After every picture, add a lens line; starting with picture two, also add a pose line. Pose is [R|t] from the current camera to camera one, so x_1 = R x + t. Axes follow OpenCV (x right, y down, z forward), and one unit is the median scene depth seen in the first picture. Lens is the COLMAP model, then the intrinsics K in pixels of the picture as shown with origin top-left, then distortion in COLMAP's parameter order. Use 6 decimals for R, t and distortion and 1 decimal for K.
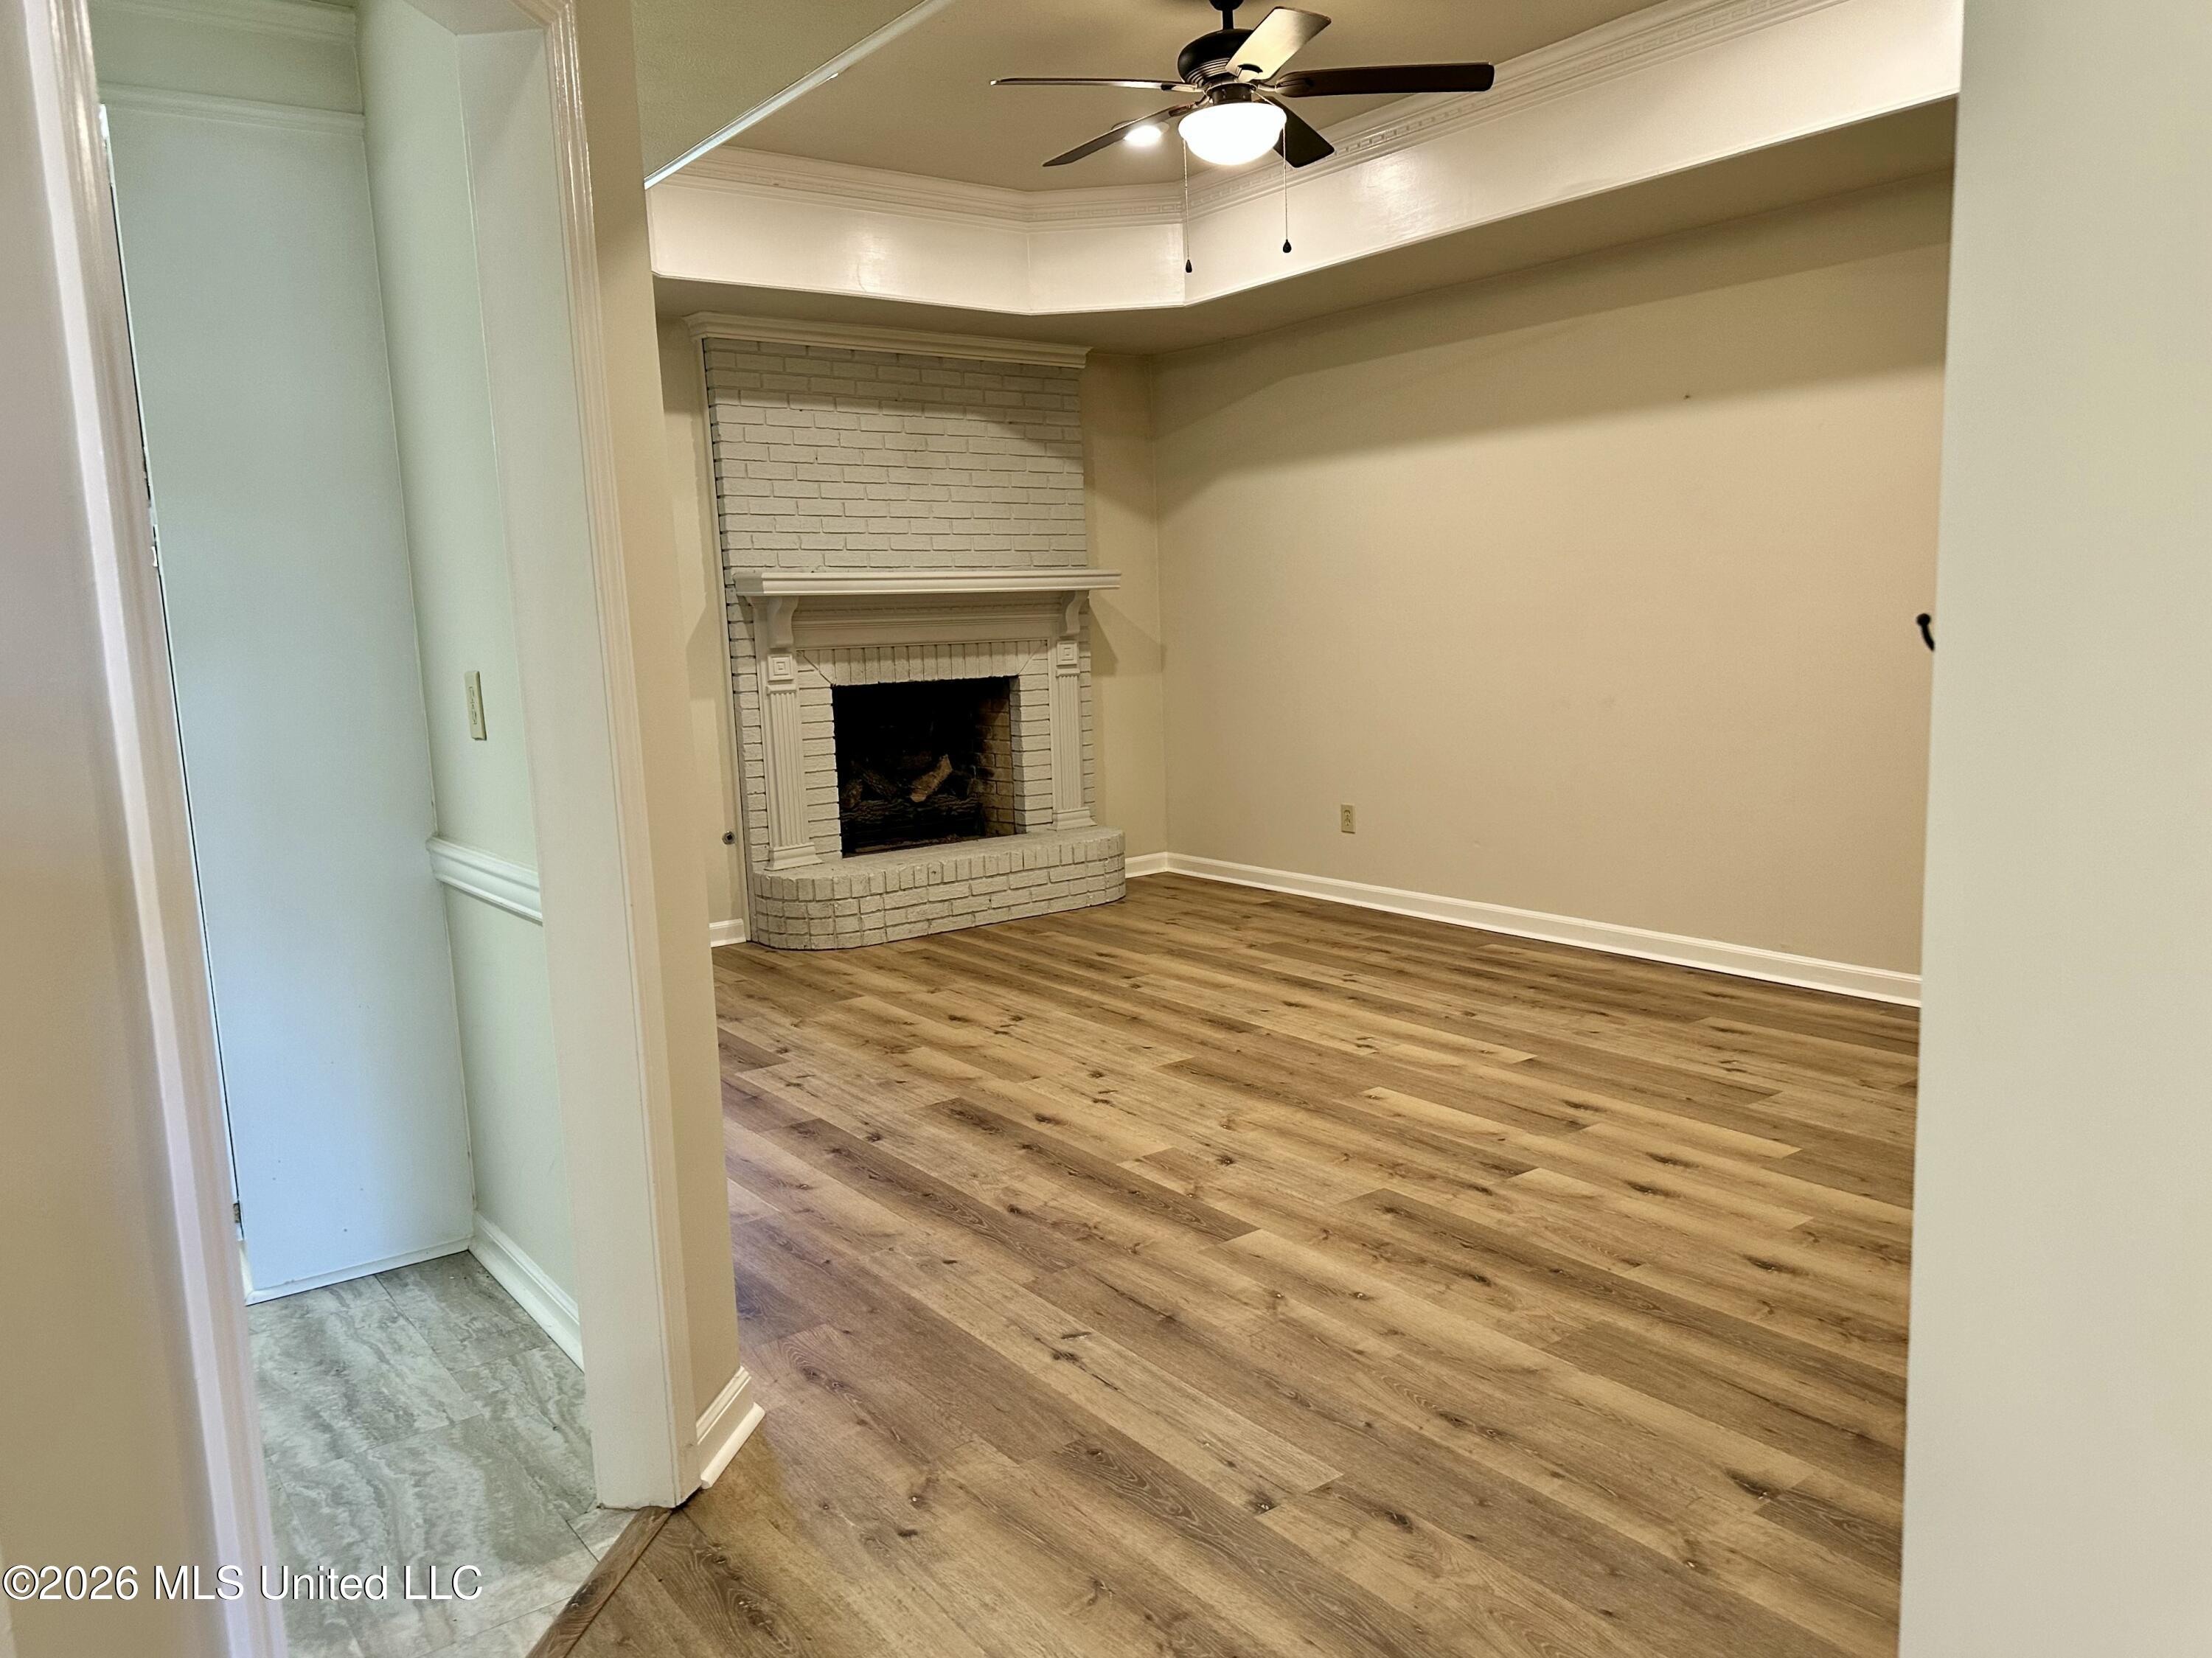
lens RADIAL K [[1520.4, 0, 1073.7], [0, 1520.4, 866.9], [0, 0, 1]] dist [0.058775, -0.003657]
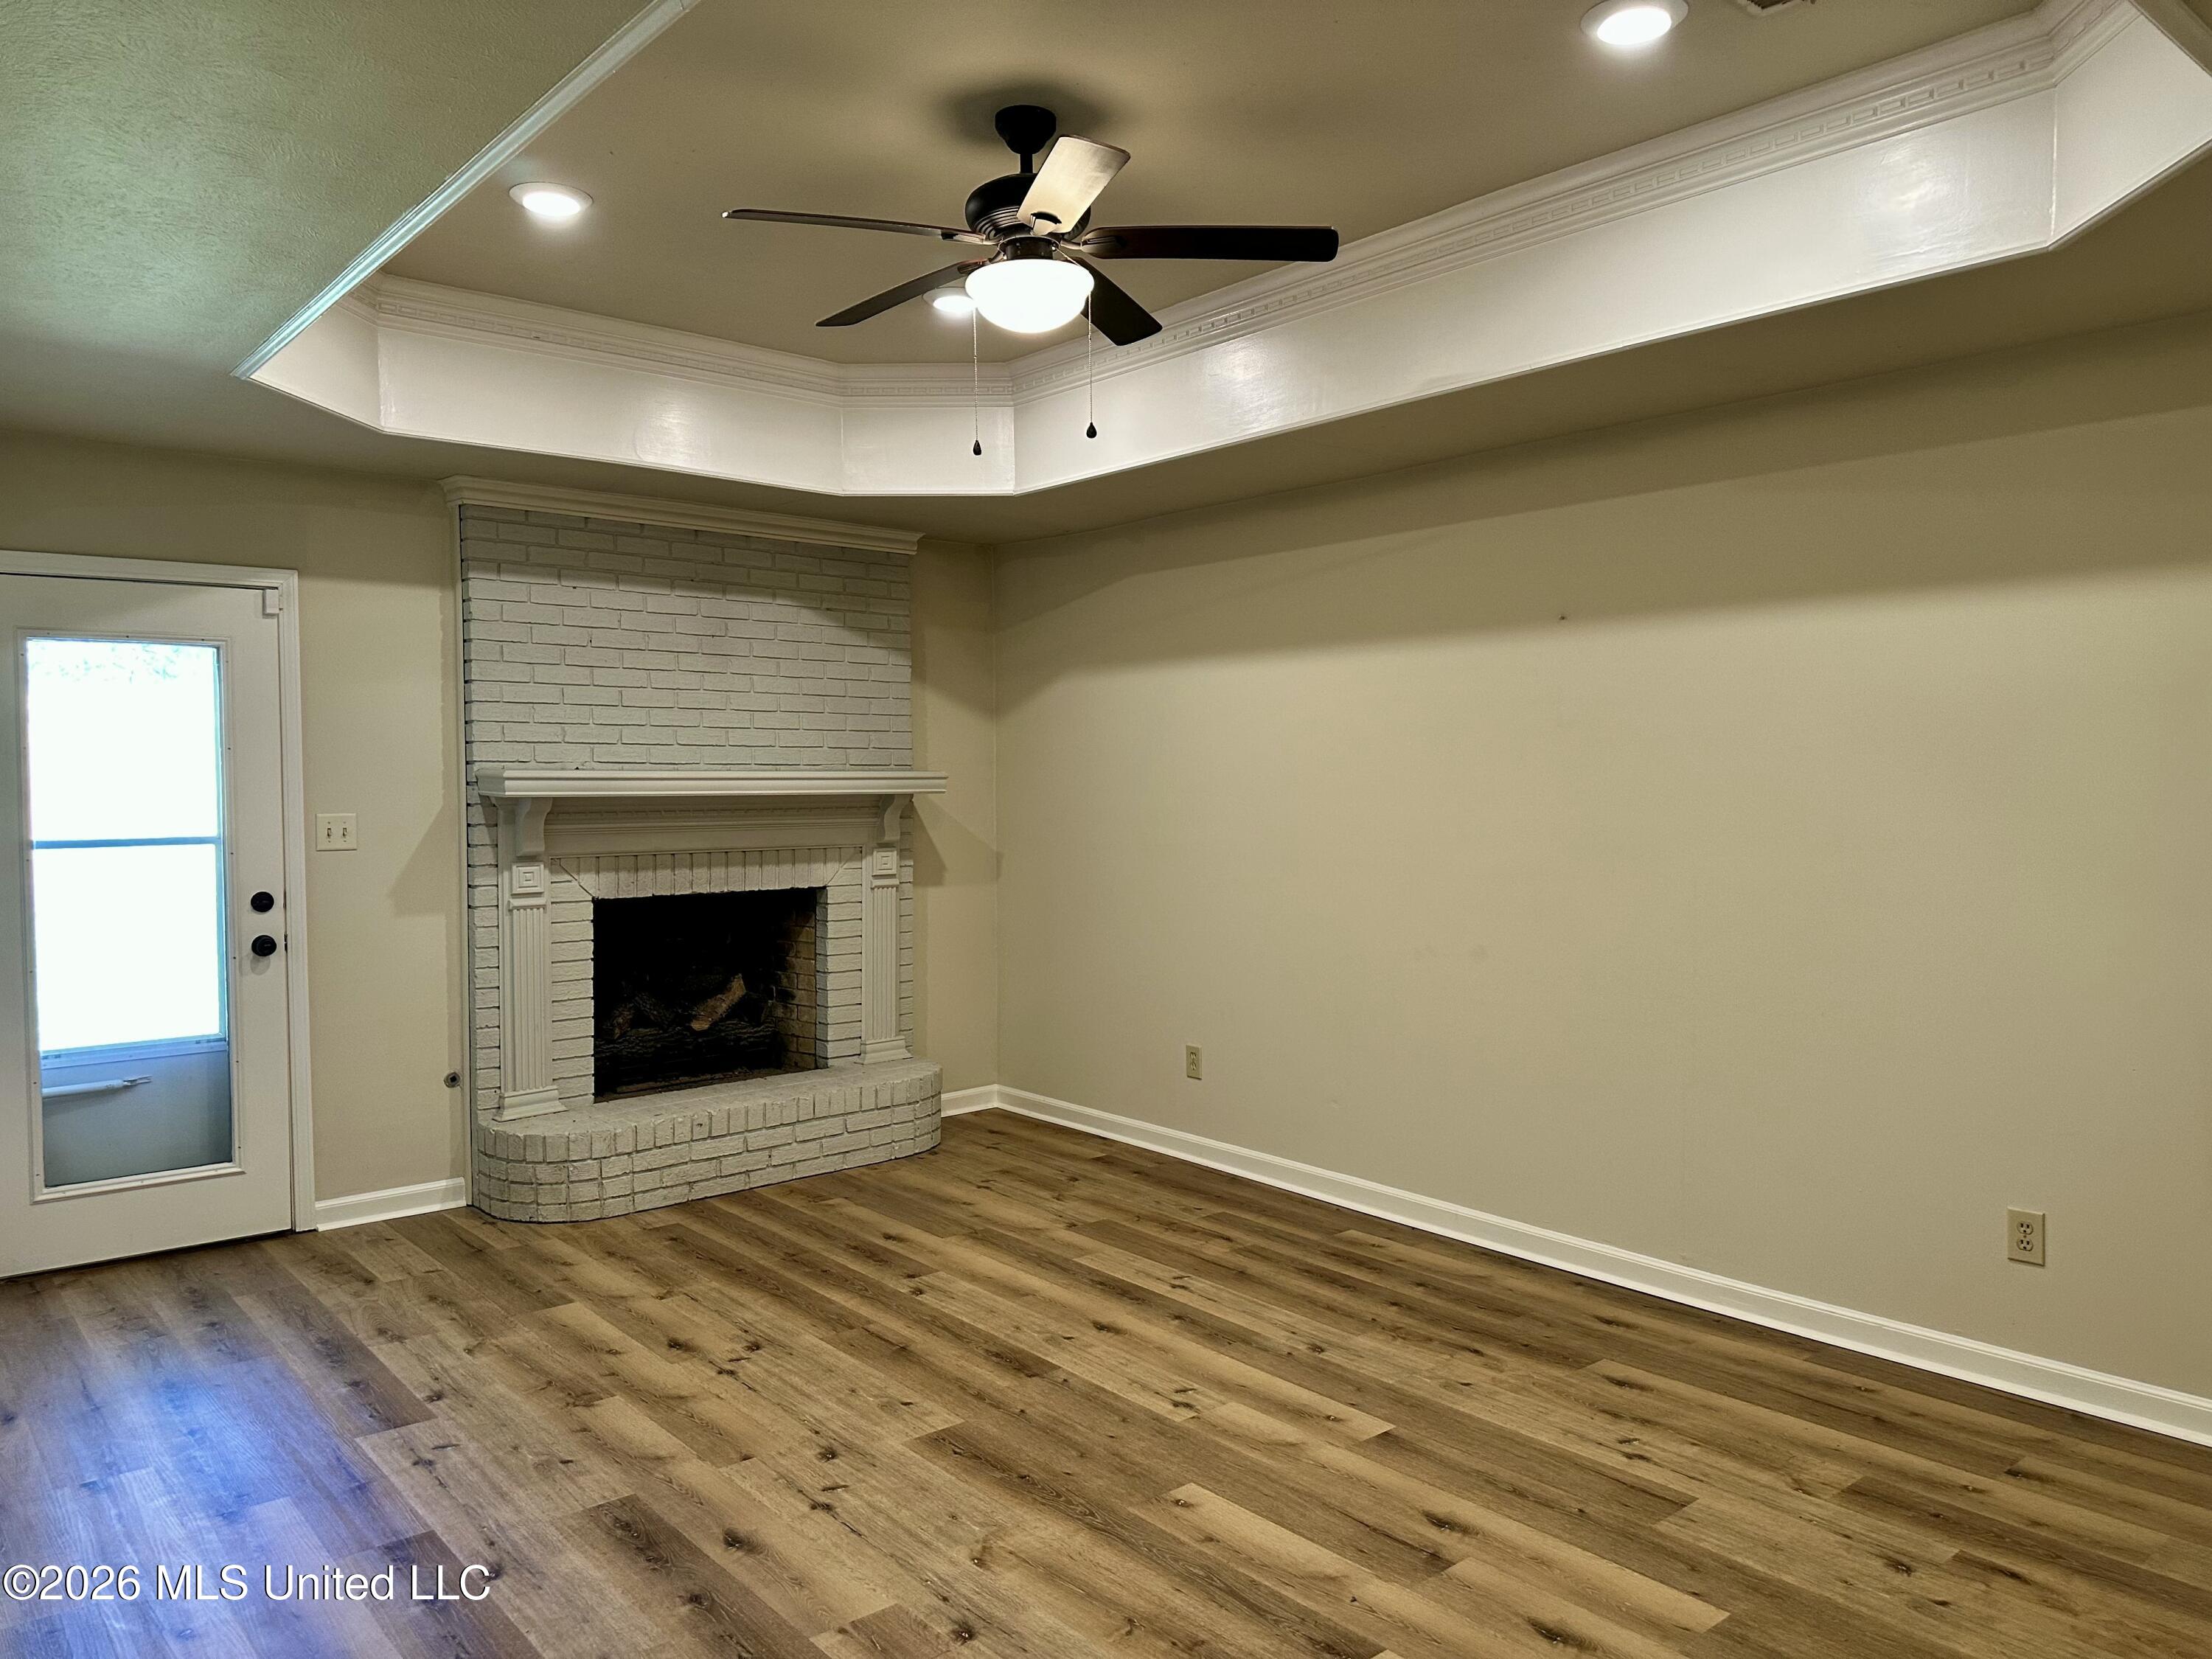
lens RADIAL K [[1512.7, 0, 1068.5], [0, 1512.7, 832.0], [0, 0, 1]] dist [0.039161, -0.056773]
pose [[0.997492, 0.030794, 0.063726, 0.056994], [-0.022211, 0.991099, -0.131259, -0.055377], [-0.067201, 0.129514, 0.989298, 0.147852]]
